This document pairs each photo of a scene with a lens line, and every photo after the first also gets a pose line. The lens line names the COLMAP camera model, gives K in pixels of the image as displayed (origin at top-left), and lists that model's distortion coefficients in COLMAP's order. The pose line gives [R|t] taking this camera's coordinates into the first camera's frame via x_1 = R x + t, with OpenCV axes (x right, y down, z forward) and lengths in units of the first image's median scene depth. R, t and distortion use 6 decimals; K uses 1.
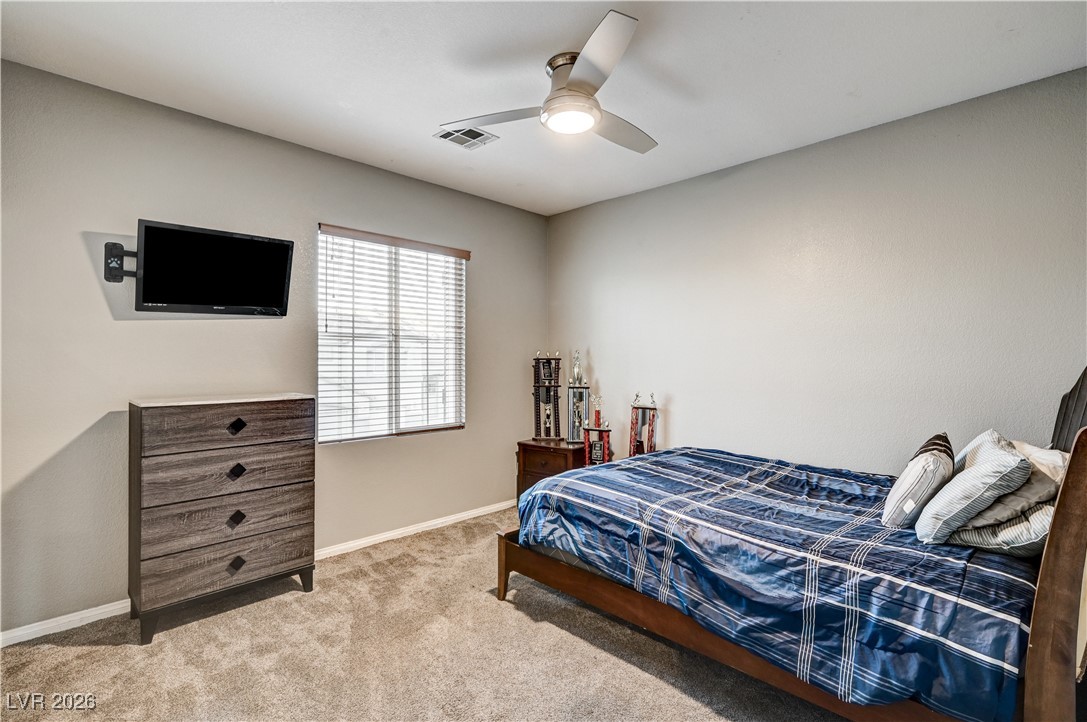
lens RADIAL K [[497.7, 0, 543.5], [0, 497.7, 361.0], [0, 0, 1]] dist [0.000401, 0.000222]
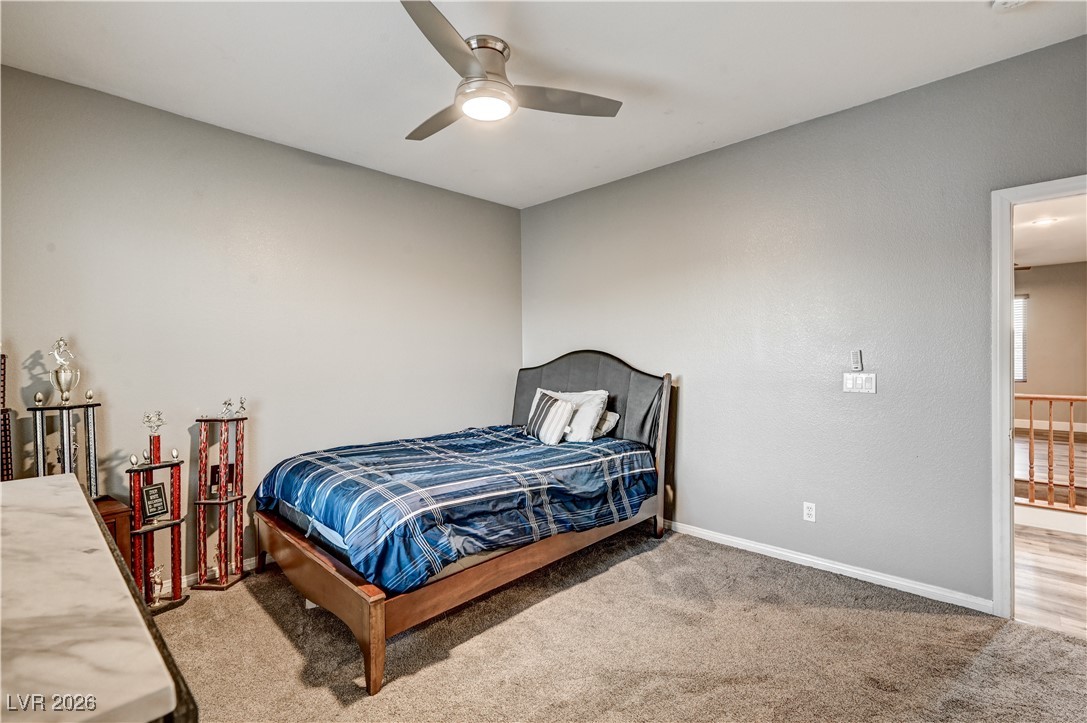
lens RADIAL K [[497.7, 0, 543.5], [0, 497.7, 361.5], [0, 0, 1]] dist [0.000401, 0.000222]
pose [[-0.020419, -0.011925, 0.999720, -0.992058], [0.013156, 0.999839, 0.012195, 0.006369], [-0.999705, 0.013401, -0.020259, 0.966723]]
